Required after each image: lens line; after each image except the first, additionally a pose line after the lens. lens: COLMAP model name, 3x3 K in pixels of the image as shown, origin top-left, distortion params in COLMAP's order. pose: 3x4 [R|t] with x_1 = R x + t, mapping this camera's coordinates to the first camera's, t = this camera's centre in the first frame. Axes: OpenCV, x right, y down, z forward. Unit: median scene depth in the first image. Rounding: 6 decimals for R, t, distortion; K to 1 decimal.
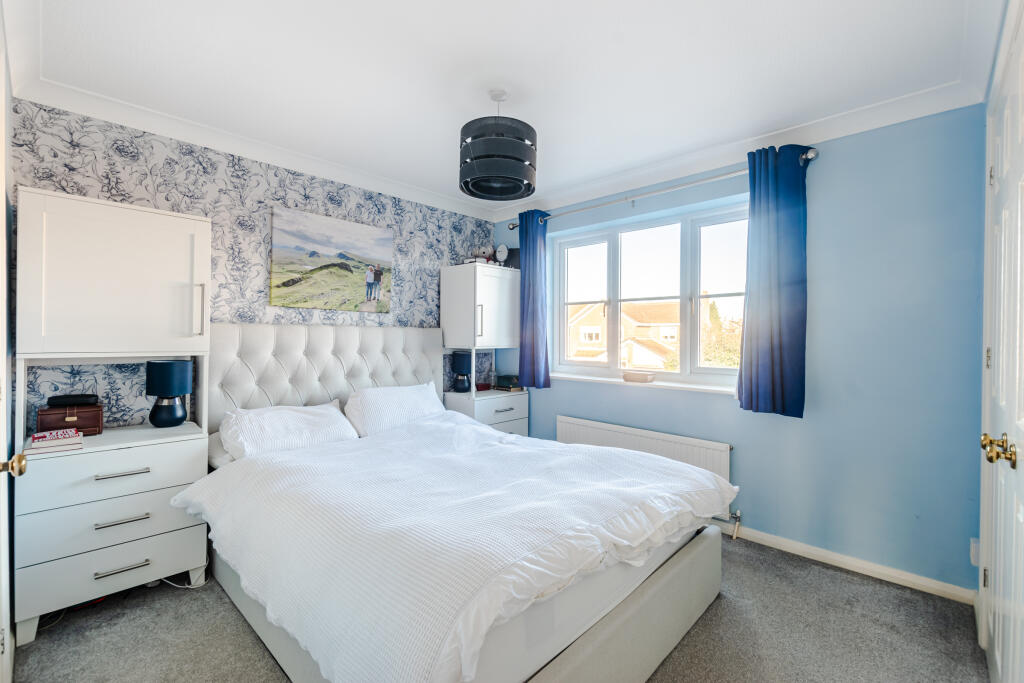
lens RADIAL K [[442.7, 0, 516.5], [0, 442.7, 339.9], [0, 0, 1]] dist [-0.000143, -0.000033]
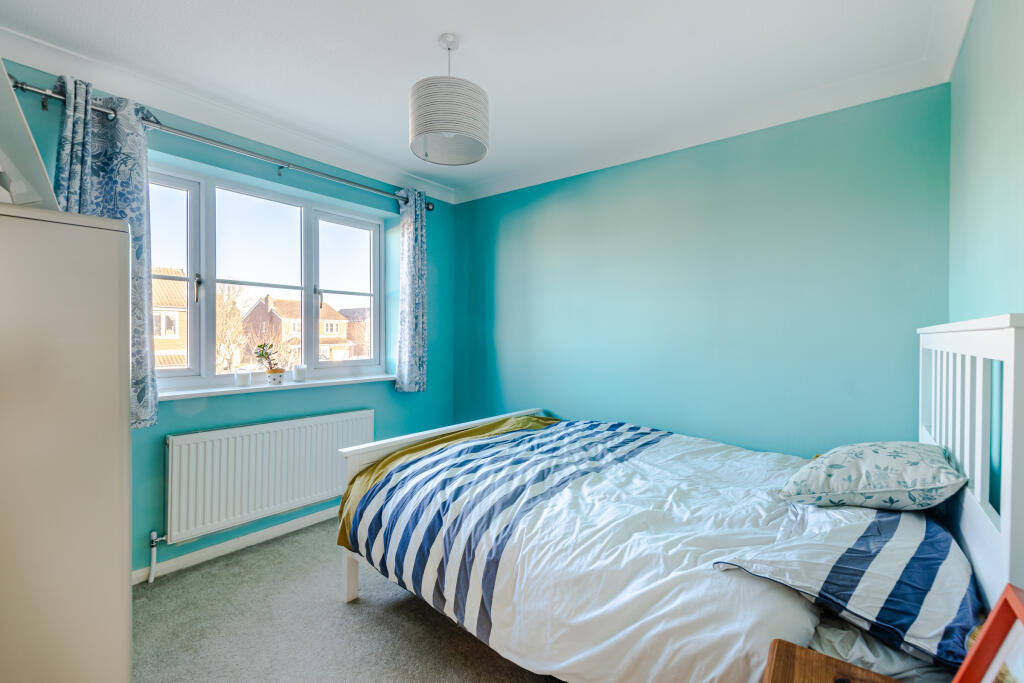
lens RADIAL K [[442.7, 0, 516.5], [0, 442.7, 339.9], [0, 0, 1]] dist [-0.000143, -0.000033]
pose [[-0.065274, -0.023374, 0.997594, -0.596396], [-0.007585, 0.999708, 0.022927, -0.013752], [-0.997839, -0.006070, -0.065432, 0.624241]]
